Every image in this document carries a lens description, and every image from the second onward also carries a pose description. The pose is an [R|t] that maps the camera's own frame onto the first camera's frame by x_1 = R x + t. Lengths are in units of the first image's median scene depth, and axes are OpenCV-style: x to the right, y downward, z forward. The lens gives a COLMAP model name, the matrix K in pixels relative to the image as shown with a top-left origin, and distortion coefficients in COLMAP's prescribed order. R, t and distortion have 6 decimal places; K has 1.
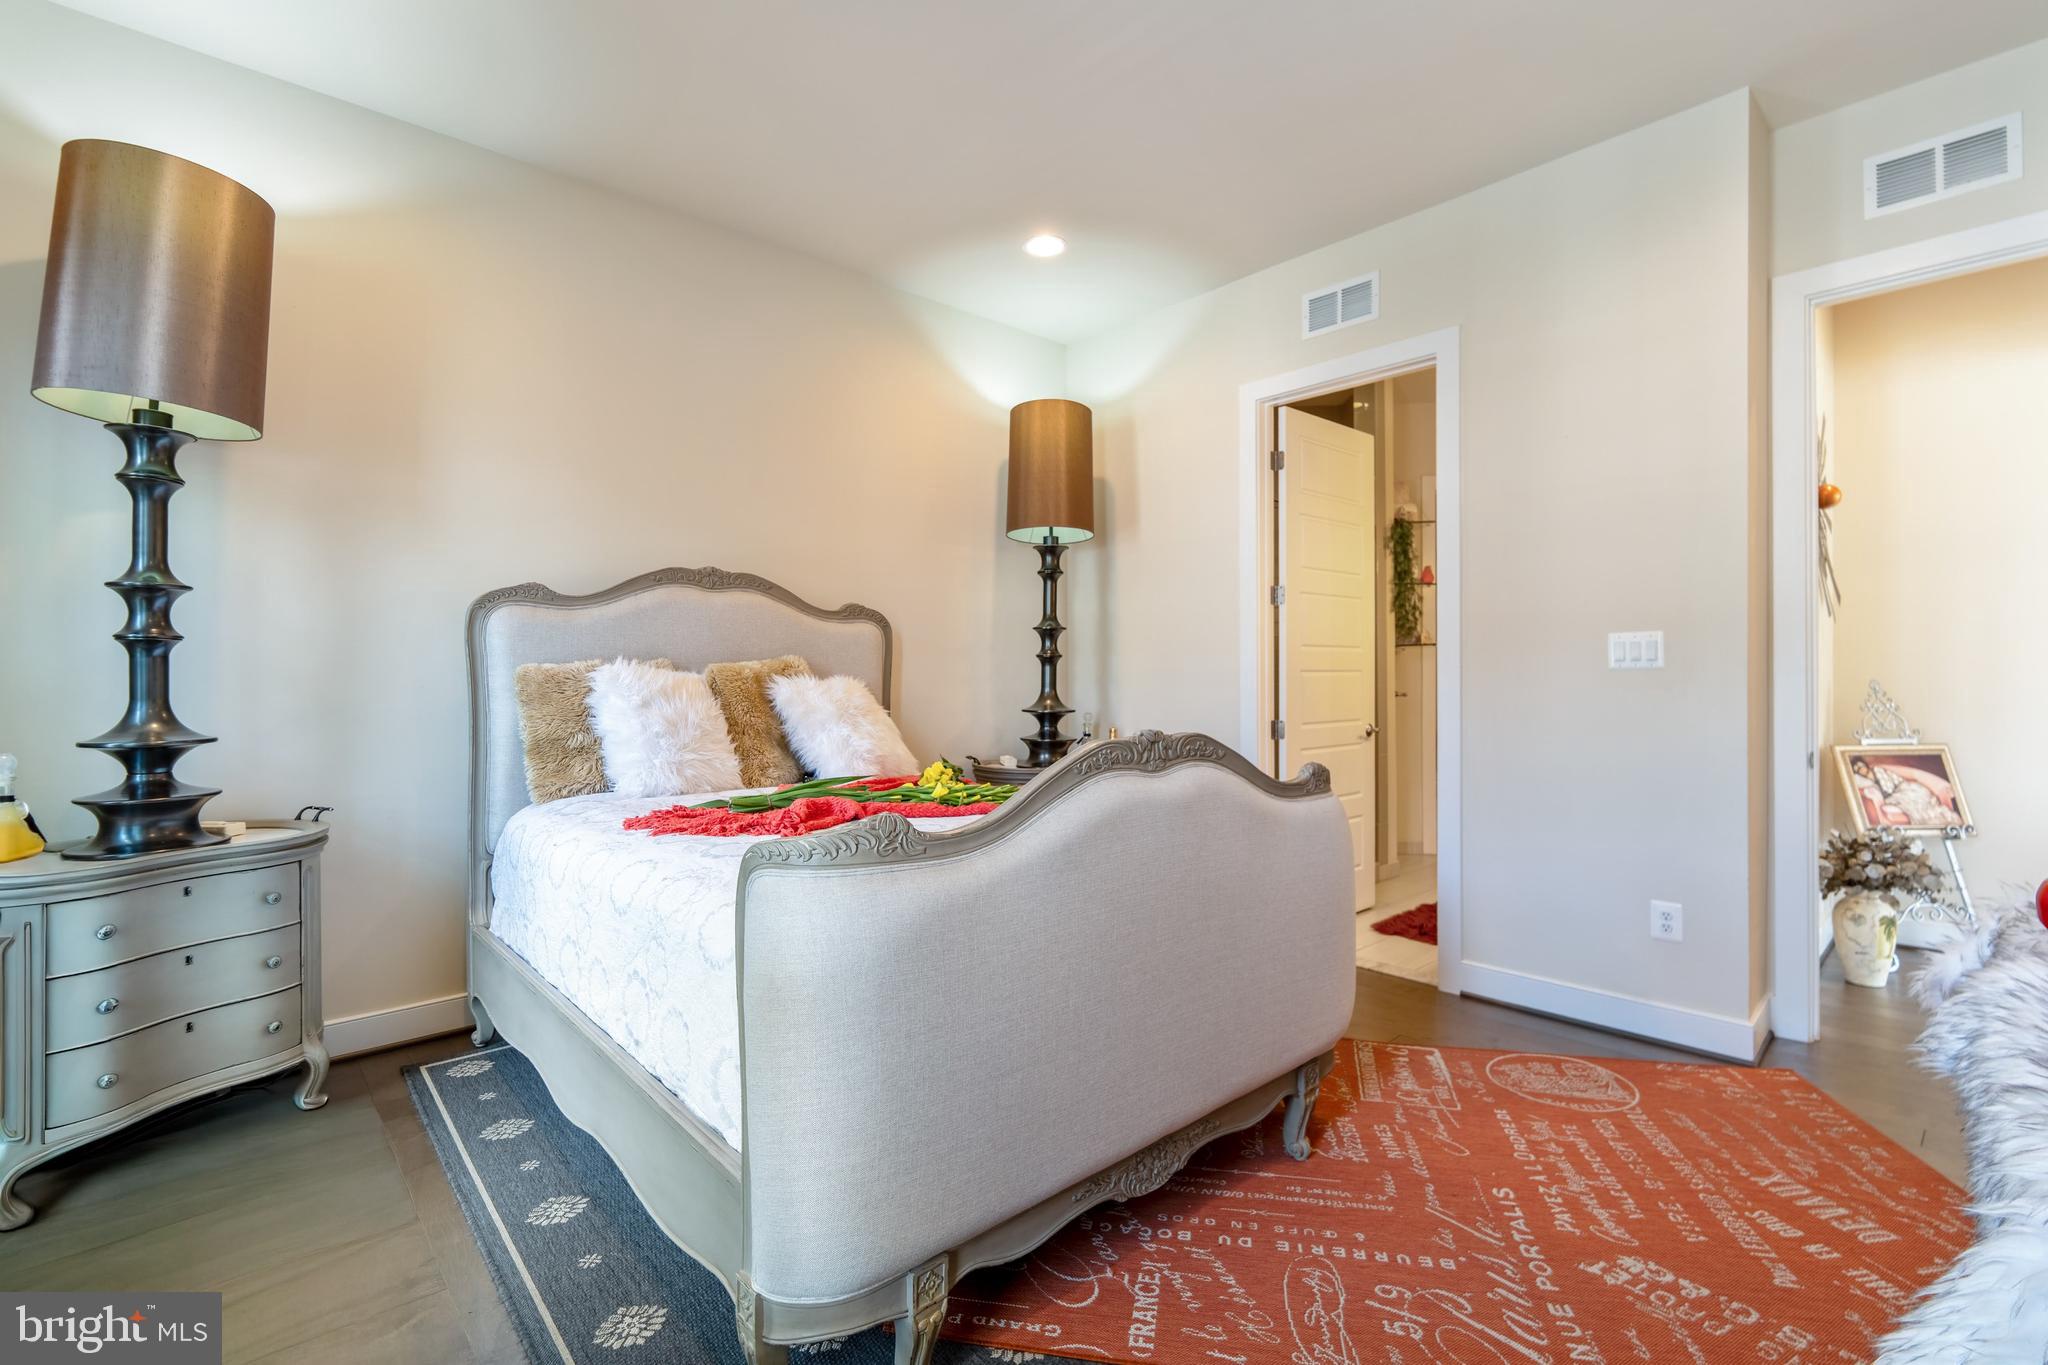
lens RADIAL K [[962.1, 0, 1024.0], [0, 962.1, 682.5], [0, 0, 1]] dist [0.030899, 0.000238]
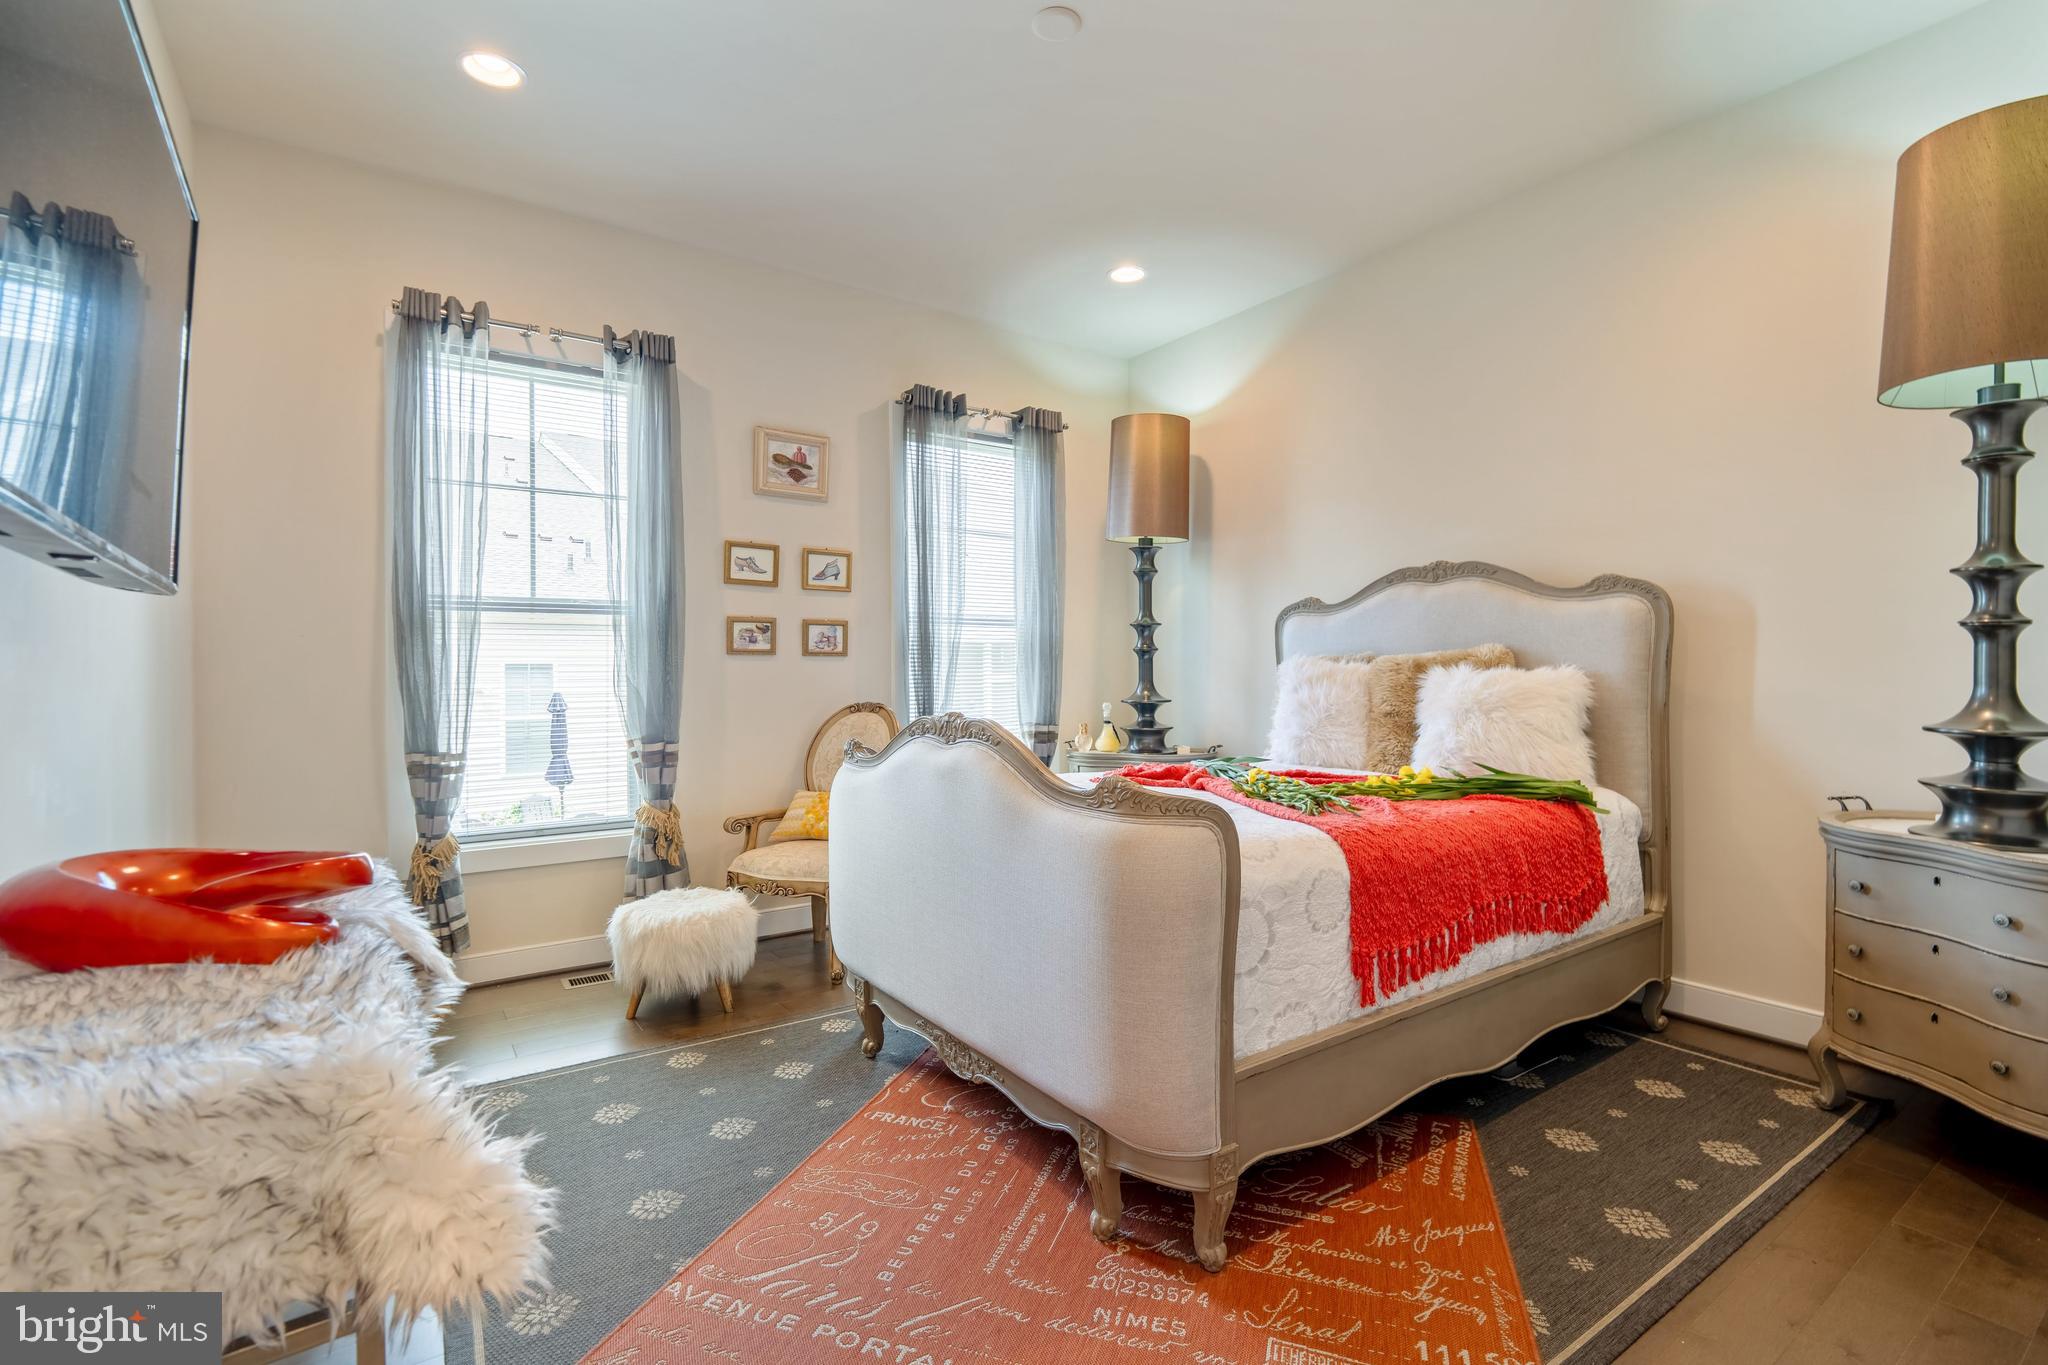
lens RADIAL K [[935.3, 0, 1024.0], [0, 935.3, 682.5], [0, 0, 1]] dist [0.047984, -0.000103]
pose [[-0.147999, 0.015530, -0.988866, 1.004453], [-0.000409, 0.999876, 0.015764, -0.006963], [0.988987, 0.002738, -0.147974, 0.955421]]
